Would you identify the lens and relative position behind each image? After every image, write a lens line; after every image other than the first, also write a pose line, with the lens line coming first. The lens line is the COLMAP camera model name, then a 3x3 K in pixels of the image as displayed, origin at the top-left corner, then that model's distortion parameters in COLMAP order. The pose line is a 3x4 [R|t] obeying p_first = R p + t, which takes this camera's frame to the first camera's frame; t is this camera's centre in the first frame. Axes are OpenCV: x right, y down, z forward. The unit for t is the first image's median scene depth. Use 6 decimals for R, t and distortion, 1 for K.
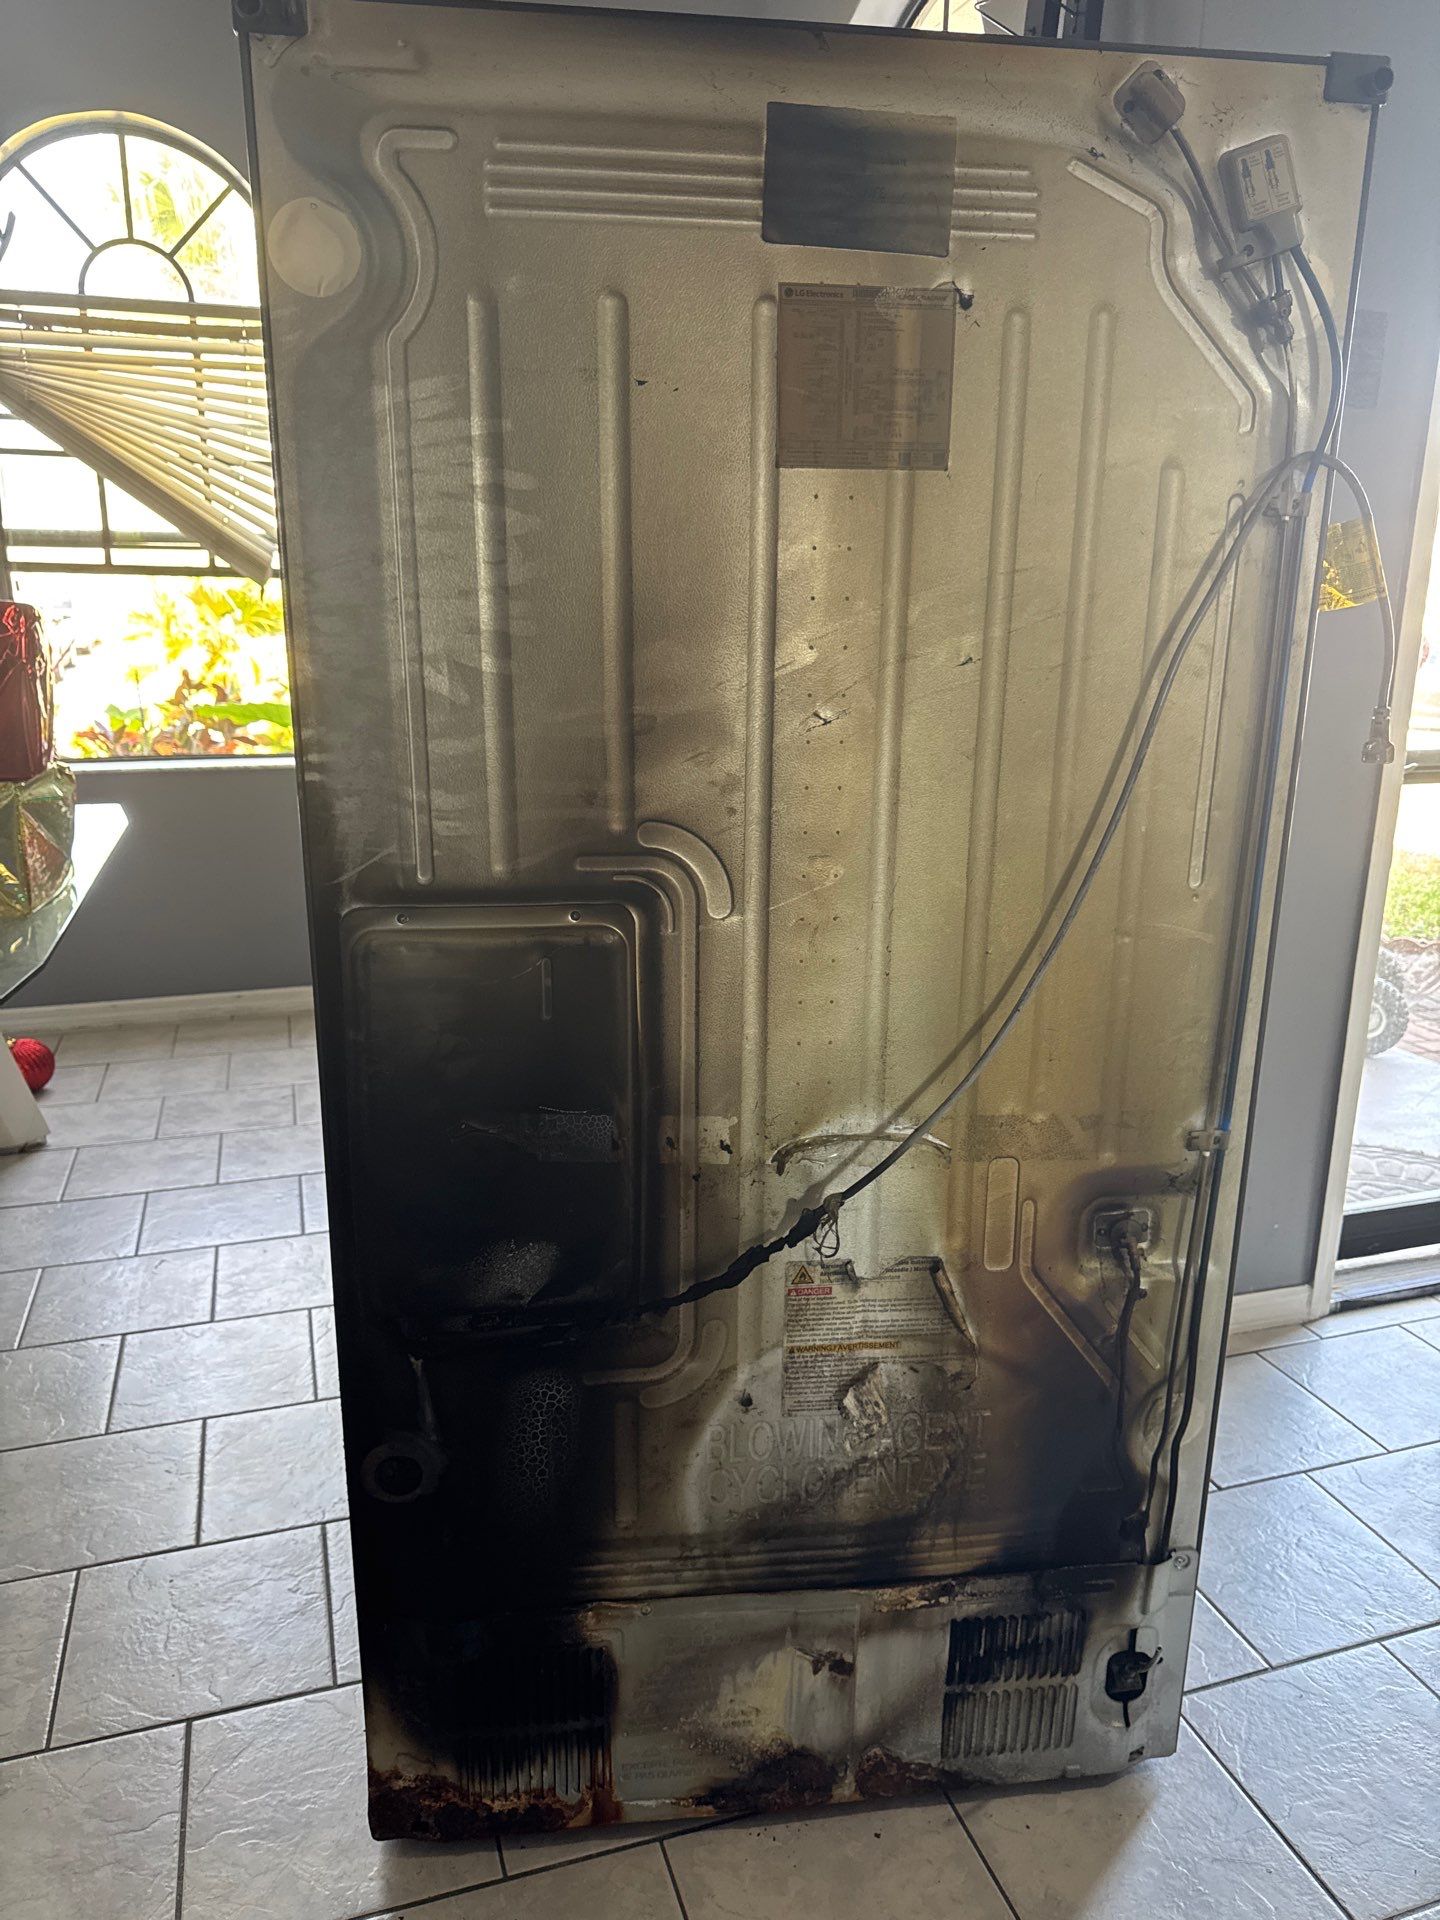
lens RADIAL K [[1353.9, 0, 712.0], [0, 1353.9, 957.5], [0, 0, 1]] dist [0.080860, -0.092087]
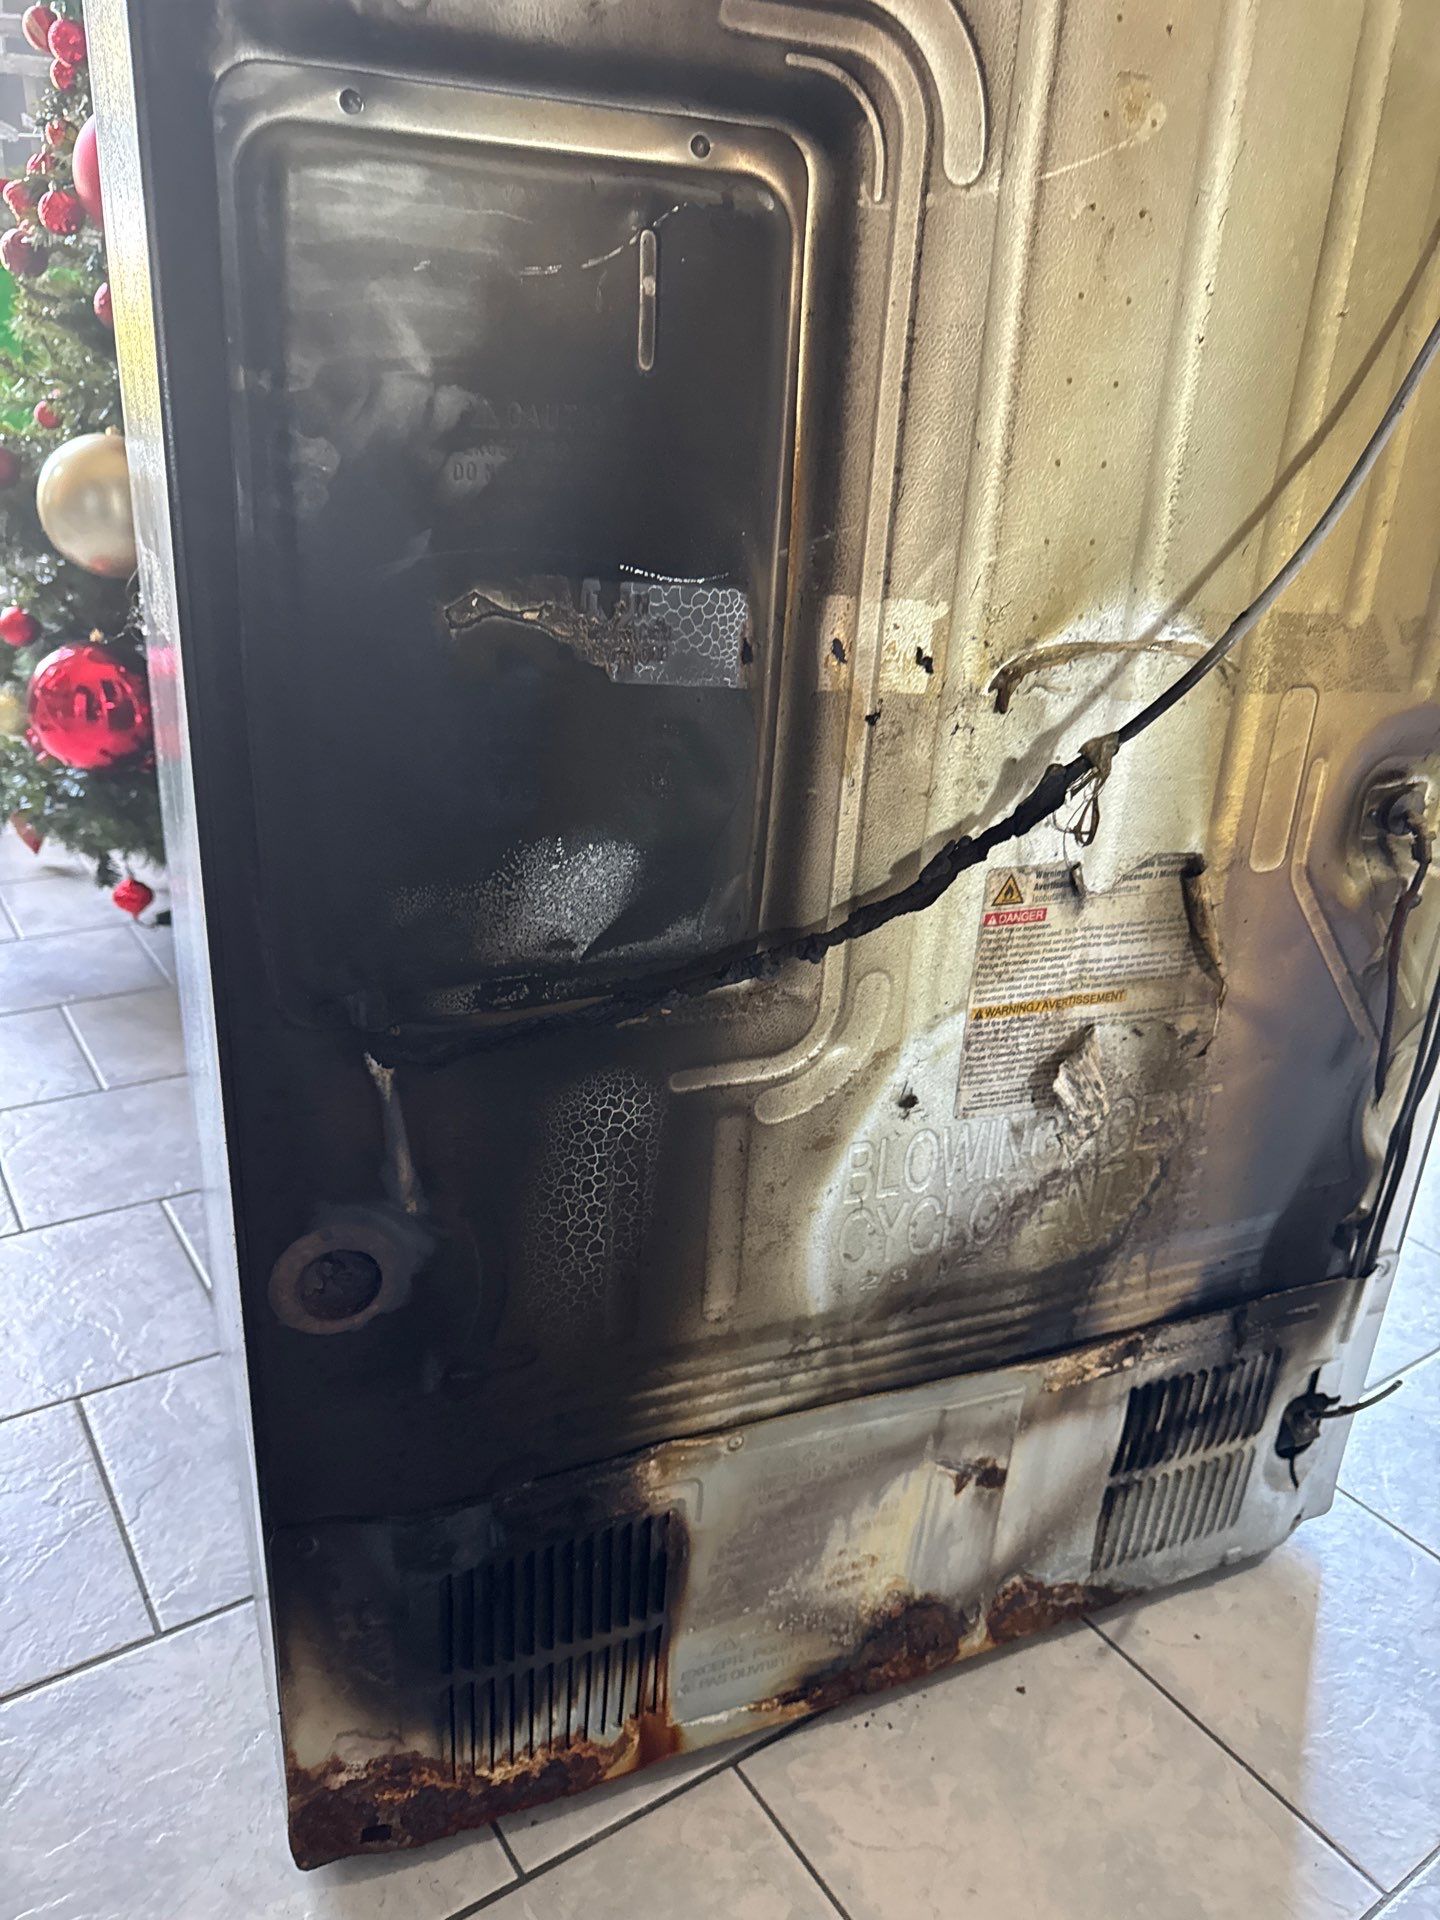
lens RADIAL K [[1358.8, 0, 719.9], [0, 1358.8, 940.0], [0, 0, 1]] dist [0.172235, -0.273218]
pose [[0.959713, -0.058769, 0.274769, -0.217755], [0.025379, 0.992015, 0.123536, 0.167211], [-0.279835, -0.111586, 0.953541, 0.420834]]
